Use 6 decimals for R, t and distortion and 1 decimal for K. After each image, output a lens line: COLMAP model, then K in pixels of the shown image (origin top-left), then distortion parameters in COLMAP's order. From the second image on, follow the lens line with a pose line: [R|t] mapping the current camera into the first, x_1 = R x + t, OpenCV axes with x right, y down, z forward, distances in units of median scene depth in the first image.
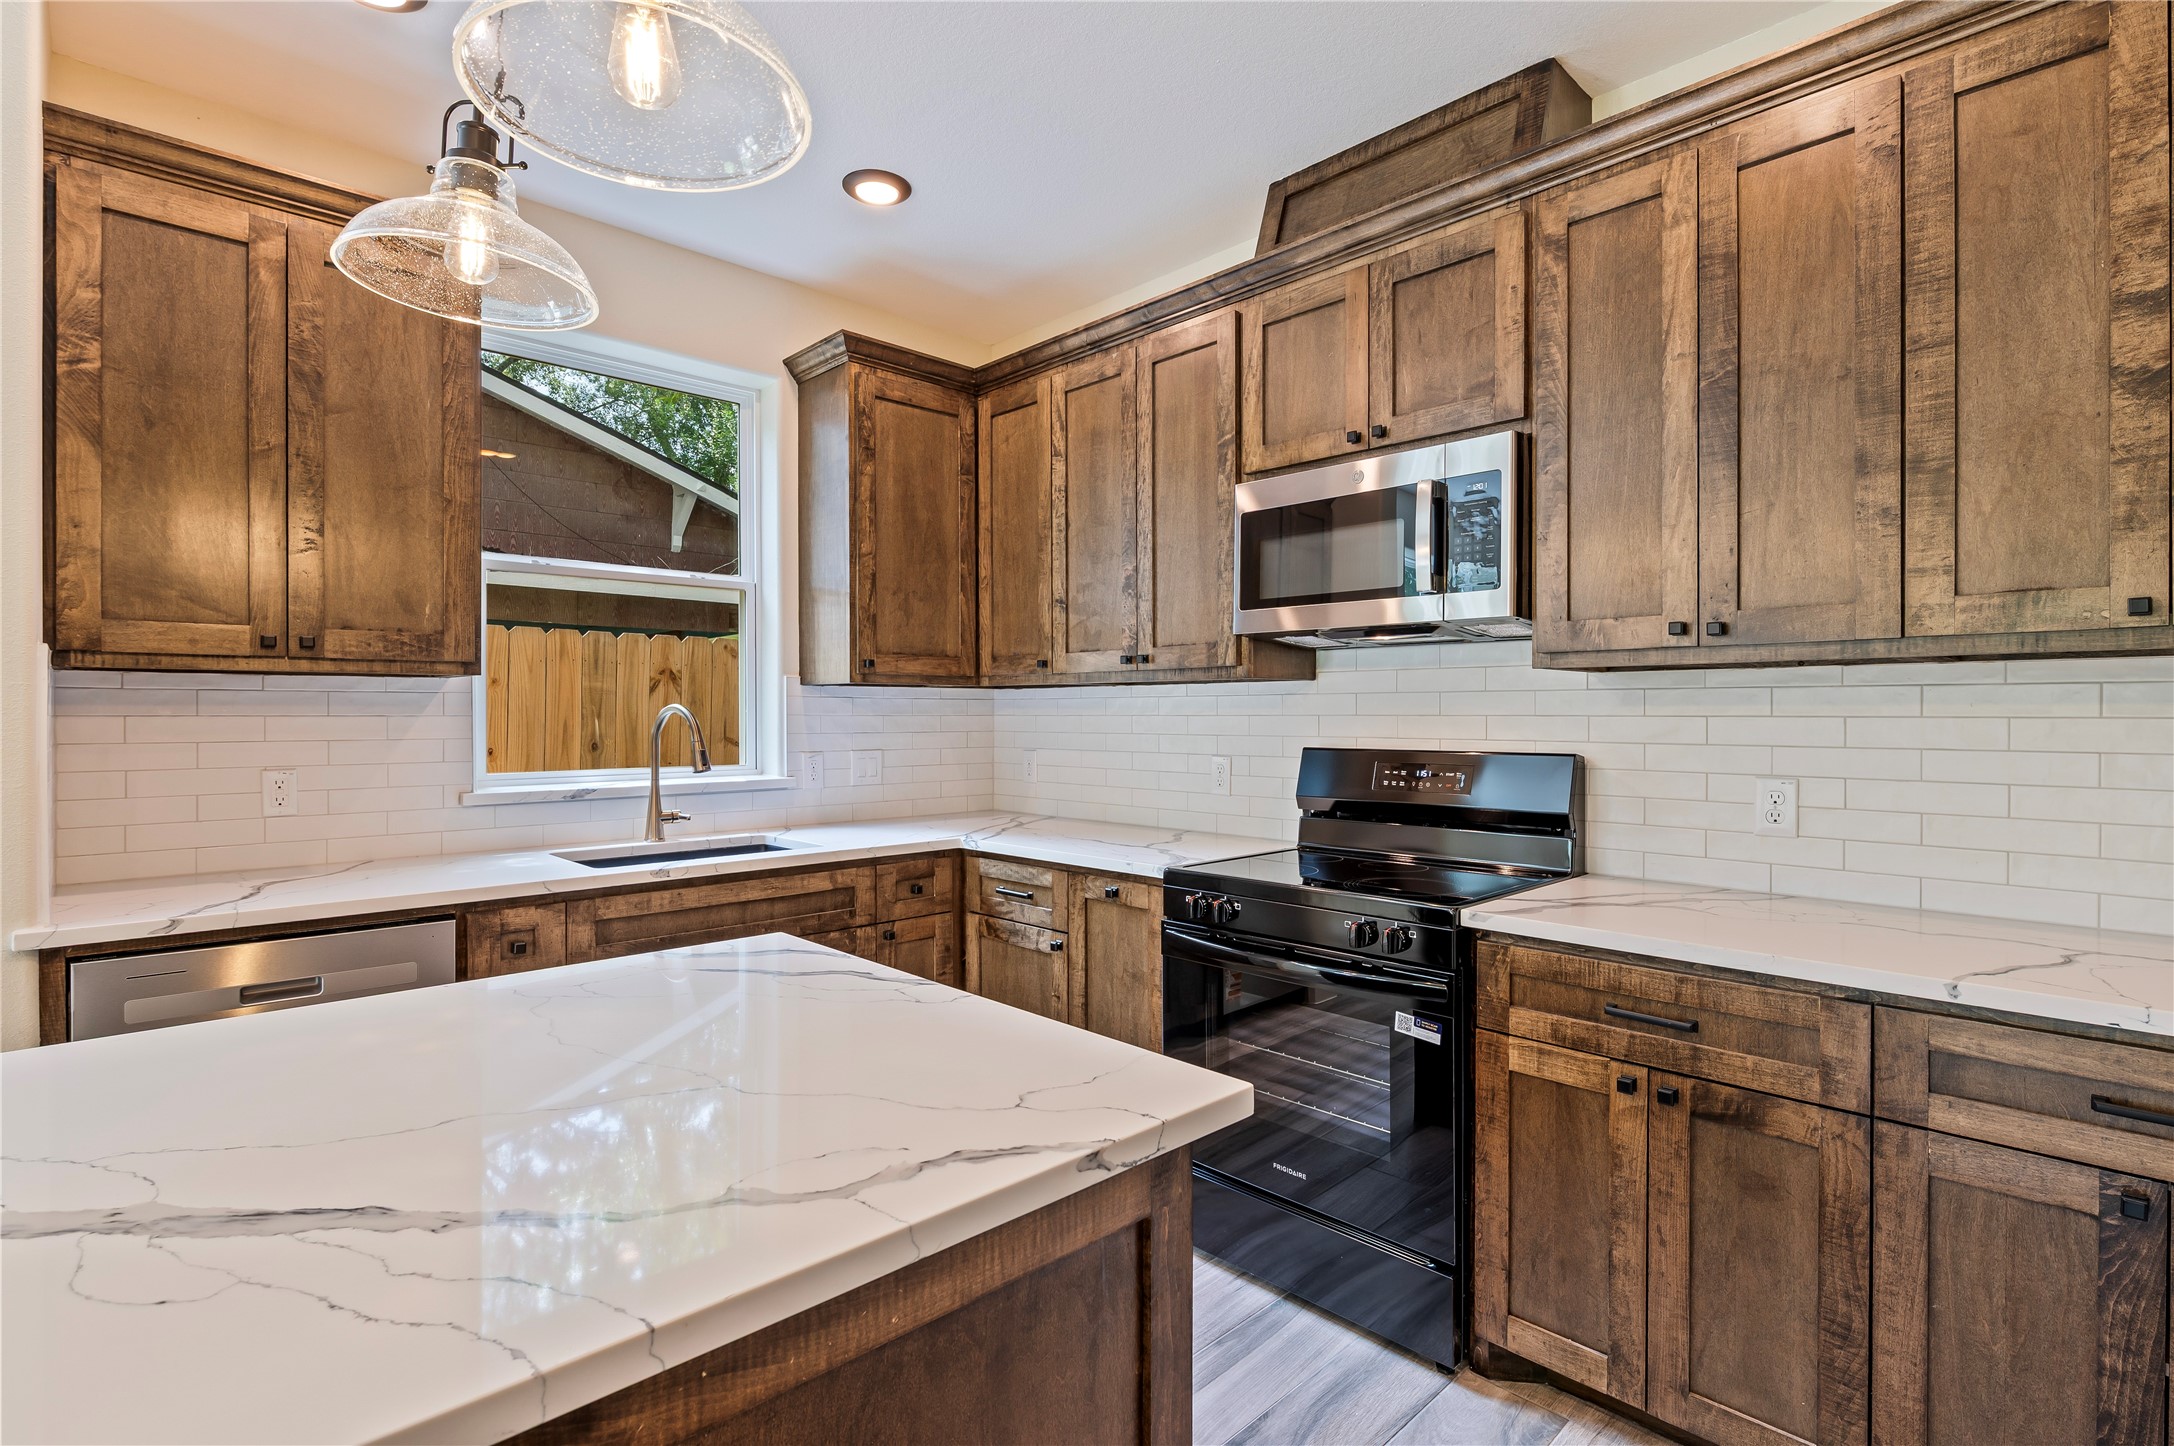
lens RADIAL K [[1036.4, 0, 1092.9], [0, 1036.4, 720.5], [0, 0, 1]] dist [-0.005508, -0.000528]
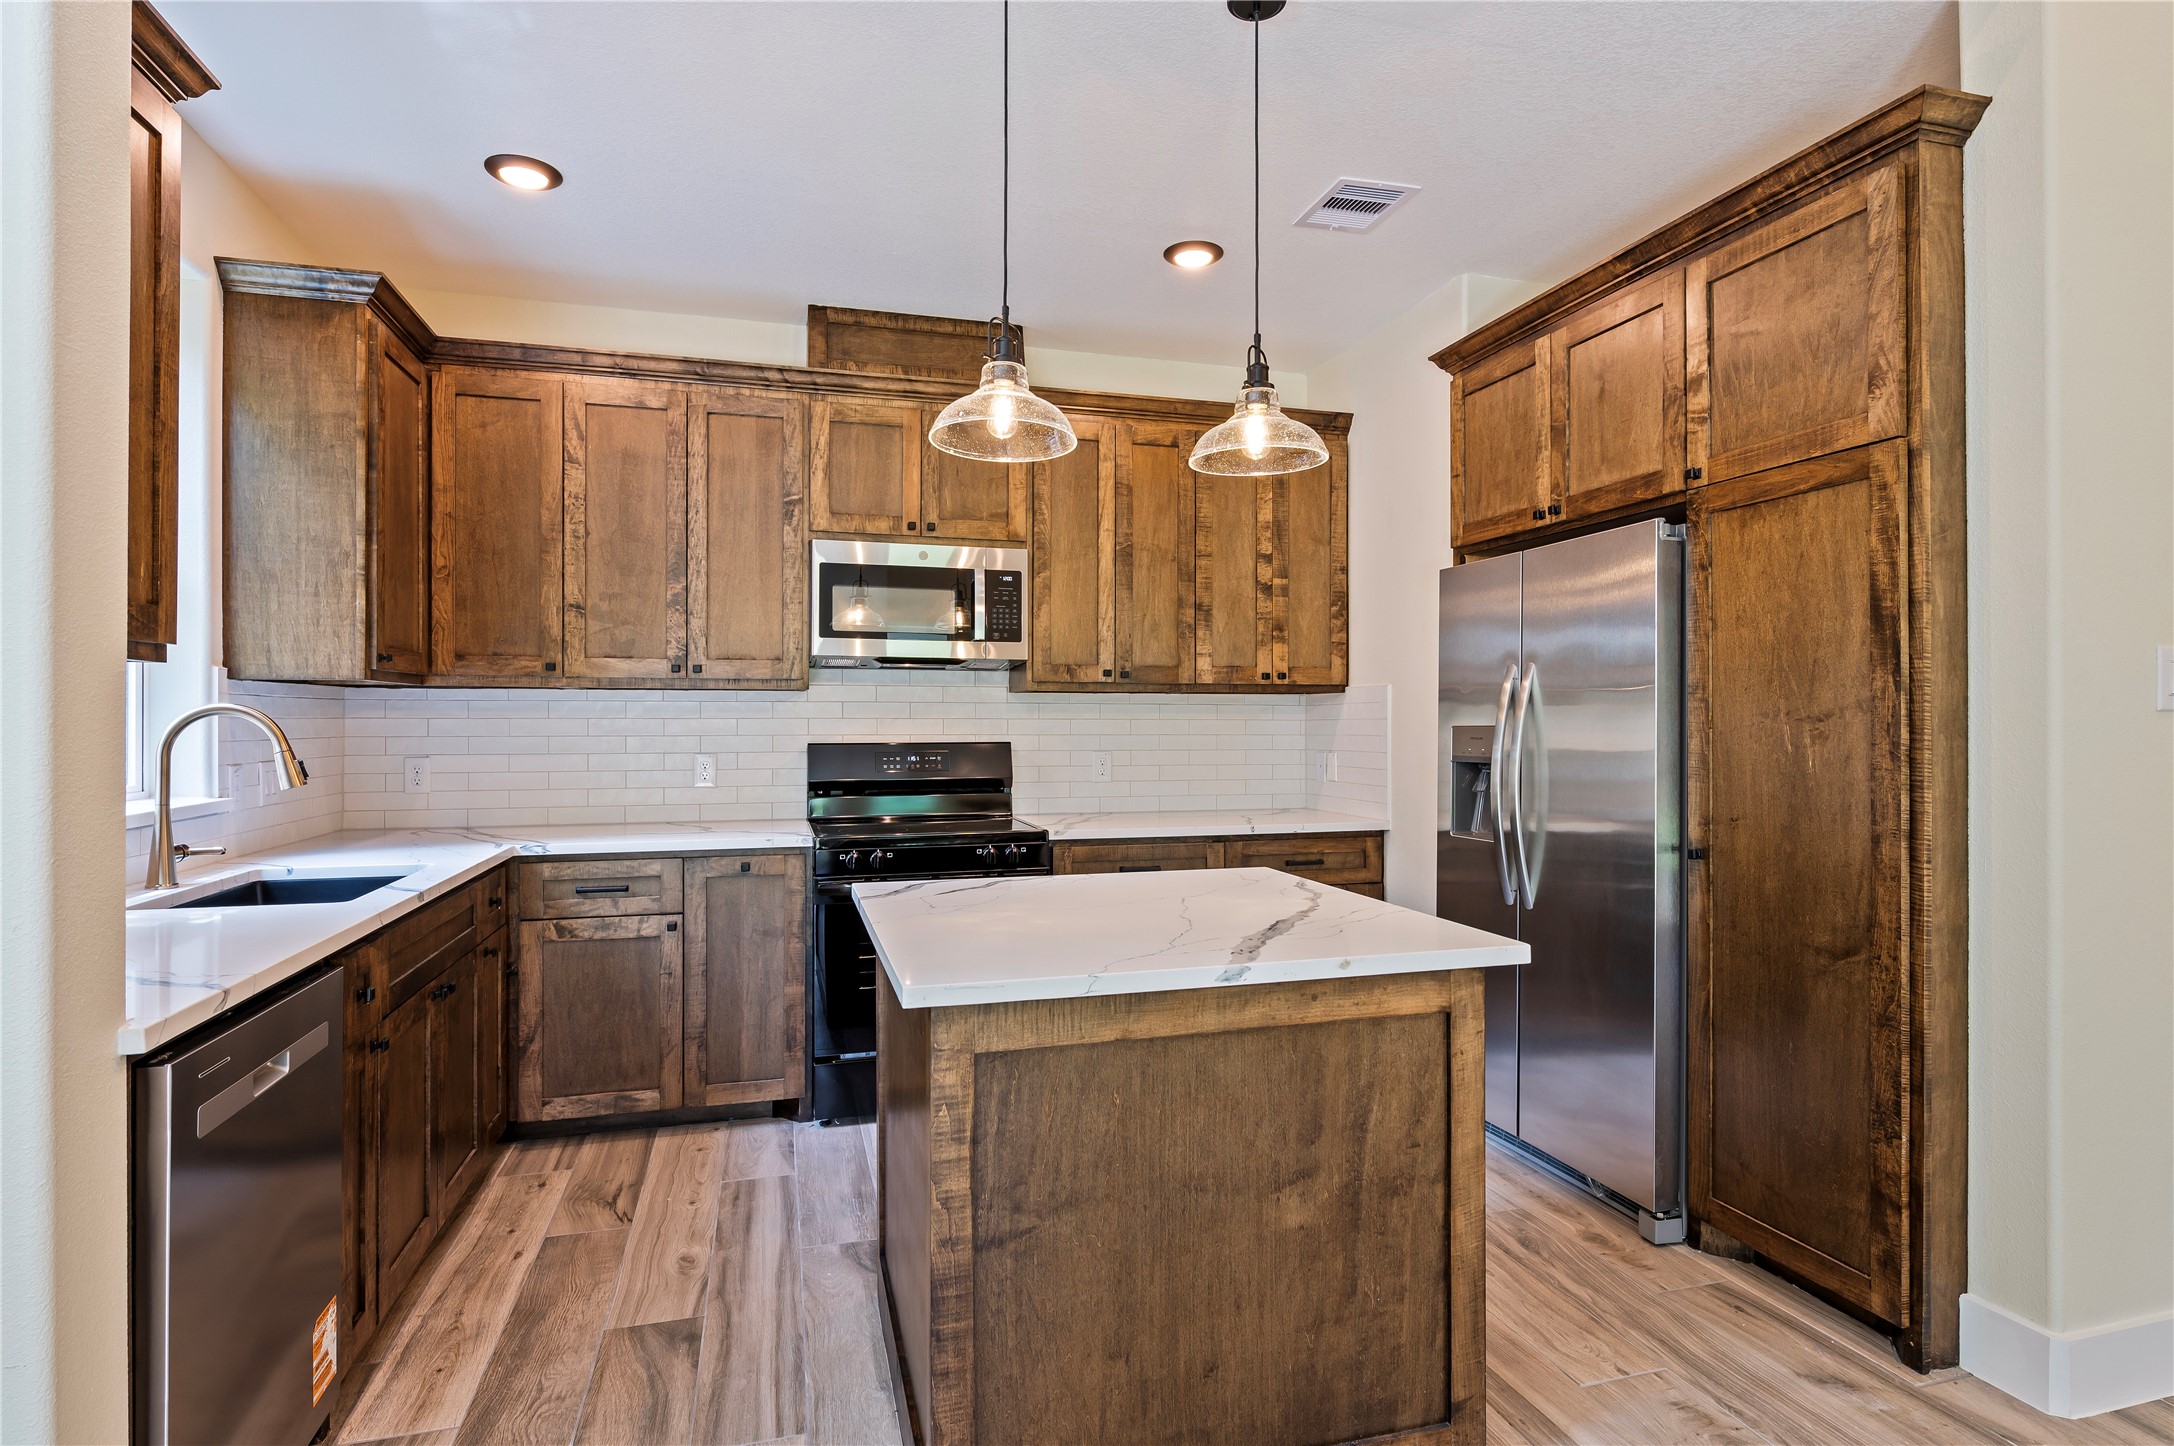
lens RADIAL K [[1161.4, 0, 1096.8], [0, 1161.4, 716.6], [0, 0, 1]] dist [-0.005102, -0.000409]
pose [[0.456411, 0.008940, 0.889724, -0.994455], [0.006148, 0.999894, -0.013201, 0.014429], [-0.889748, 0.011495, 0.456308, 0.032600]]
